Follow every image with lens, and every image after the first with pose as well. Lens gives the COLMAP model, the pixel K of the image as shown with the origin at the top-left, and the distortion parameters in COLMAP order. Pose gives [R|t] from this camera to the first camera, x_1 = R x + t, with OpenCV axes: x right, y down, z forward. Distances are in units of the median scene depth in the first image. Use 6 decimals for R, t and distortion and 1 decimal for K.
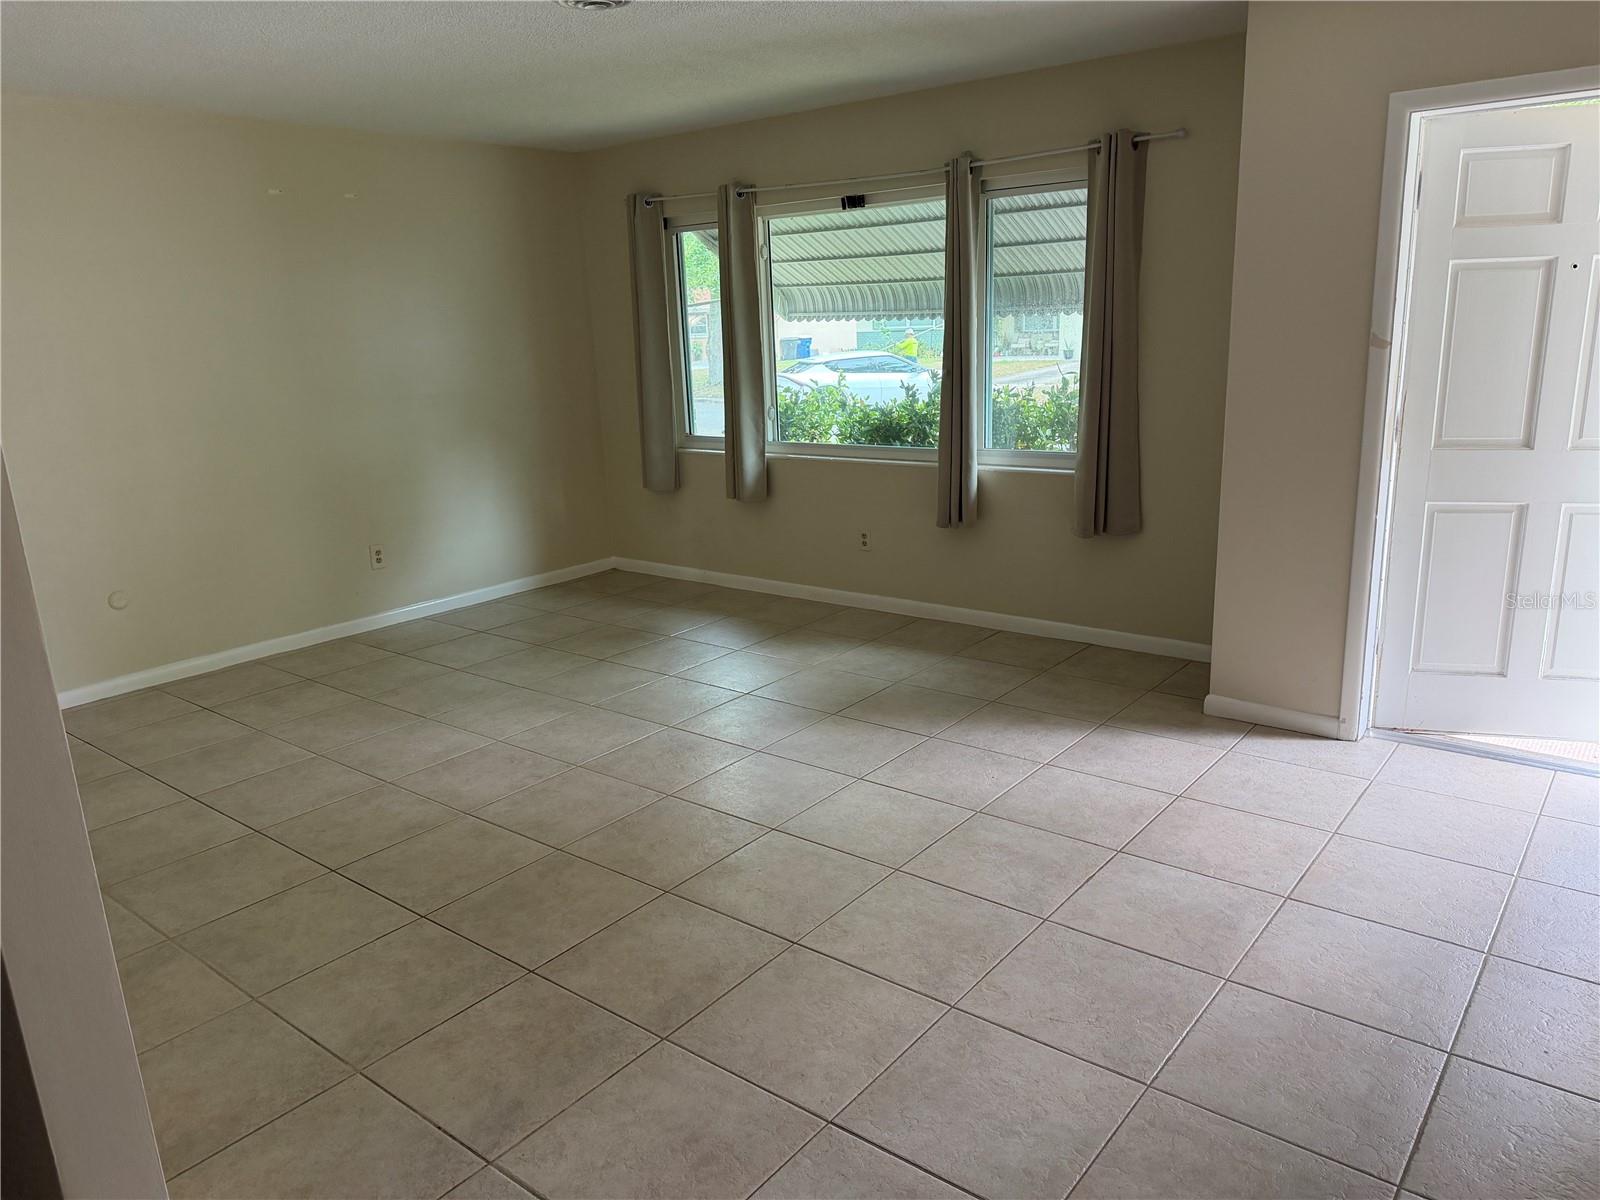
lens RADIAL K [[1116.8, 0, 800.0], [0, 1116.8, 600.0], [0, 0, 1]] dist [0.044522, -0.061068]
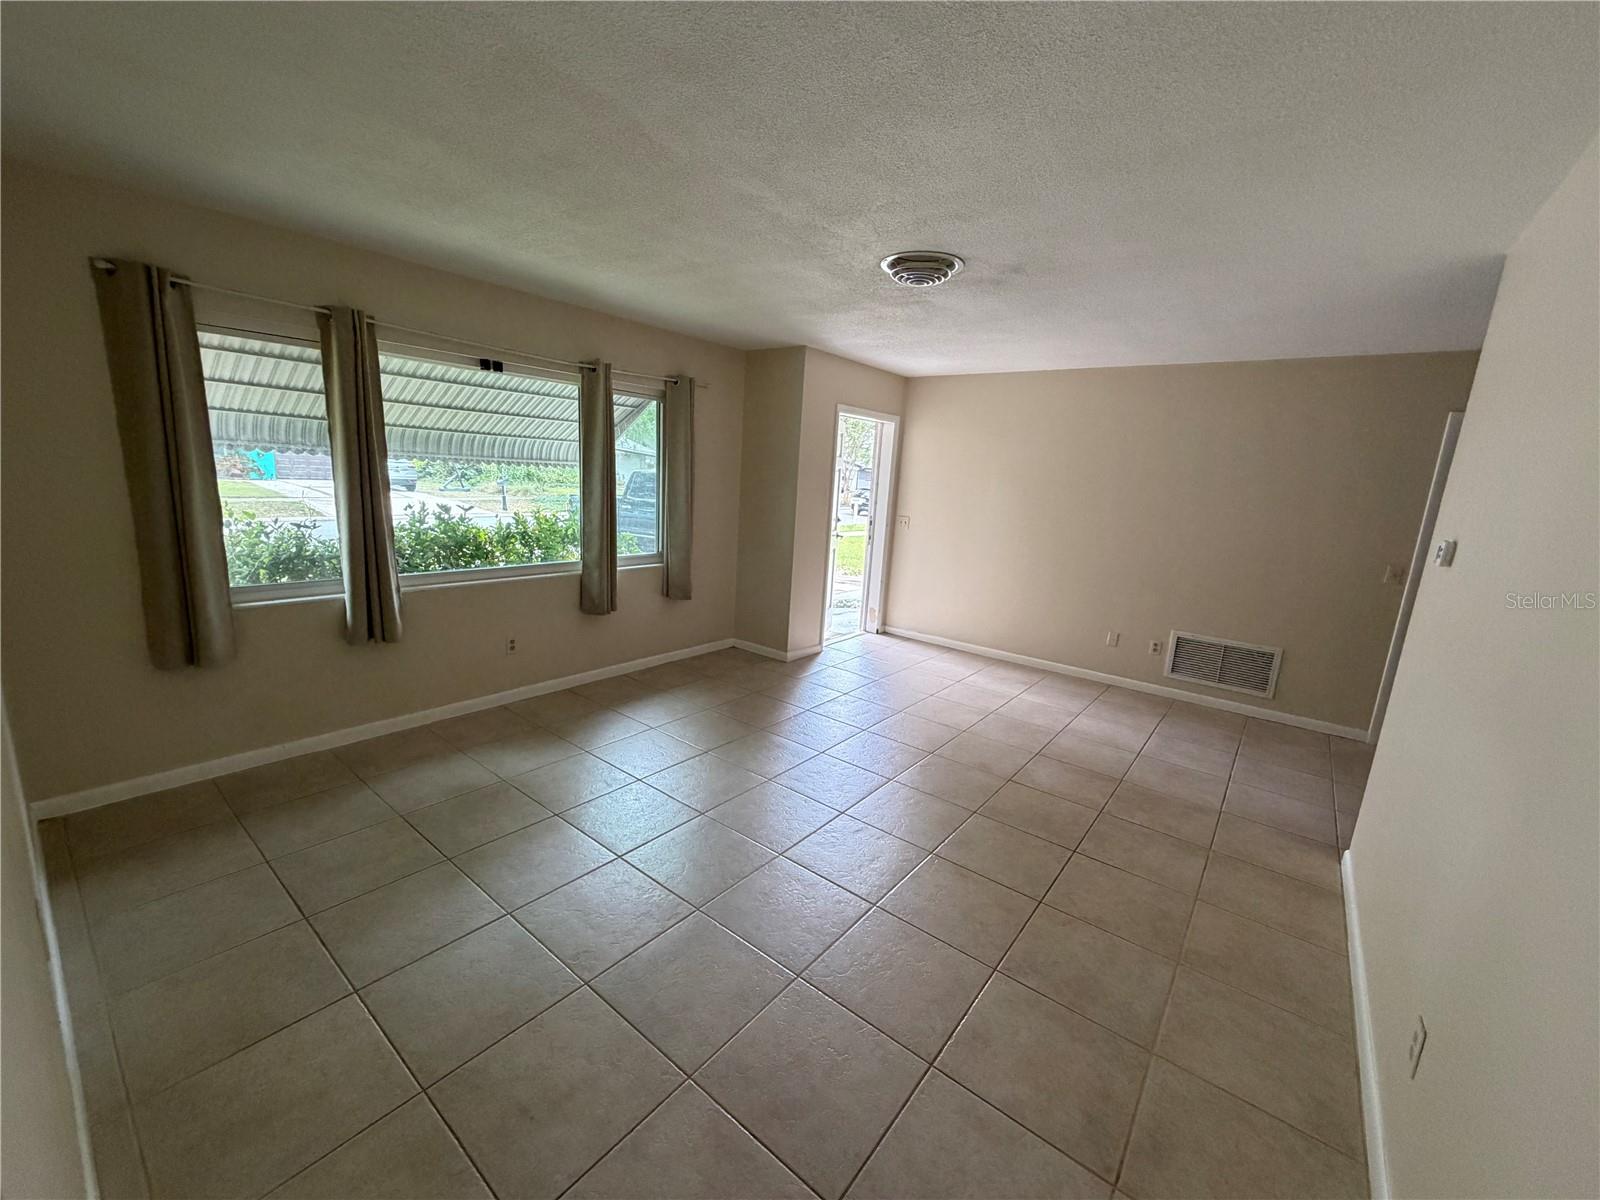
lens RADIAL K [[639.6, 0, 793.7], [0, 639.6, 599.1], [0, 0, 1]] dist [0.000625, -0.000119]
pose [[-0.003826, -0.167124, 0.985928, -0.676814], [0.182547, 0.969252, 0.165006, -0.176386], [-0.983190, 0.180609, 0.026799, 0.738951]]
